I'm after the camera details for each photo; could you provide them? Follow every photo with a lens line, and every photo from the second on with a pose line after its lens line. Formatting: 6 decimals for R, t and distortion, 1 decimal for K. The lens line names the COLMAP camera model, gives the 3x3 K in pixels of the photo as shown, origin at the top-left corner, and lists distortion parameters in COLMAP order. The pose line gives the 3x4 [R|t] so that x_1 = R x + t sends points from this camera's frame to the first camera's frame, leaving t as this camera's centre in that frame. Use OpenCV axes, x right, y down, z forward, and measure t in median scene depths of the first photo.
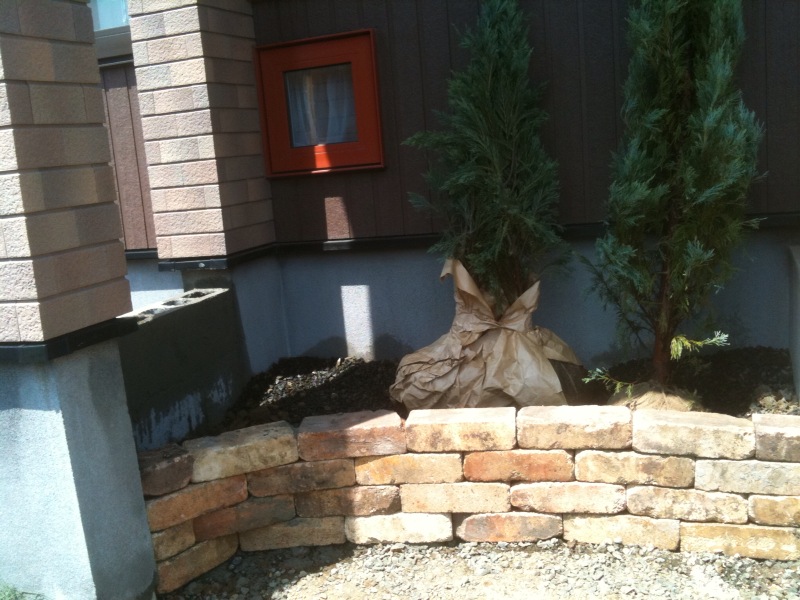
lens RADIAL K [[850.0, 0, 400.0], [0, 850.0, 300.0], [0, 0, 1]] dist [0.118087, -0.375612]
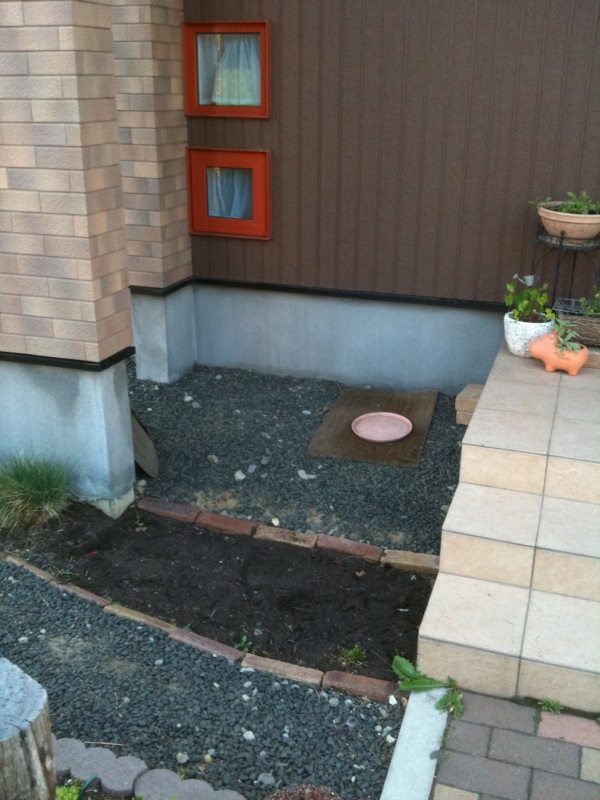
lens RADIAL K [[879.1, 0, 320.6], [0, 879.1, 379.0], [0, 0, 1]] dist [0.116895, -0.447577]
pose [[0.995626, 0.070972, 0.060760, -0.006532], [-0.078911, 0.986976, 0.140187, -0.198403], [-0.050019, -0.144369, 0.988259, -0.899921]]
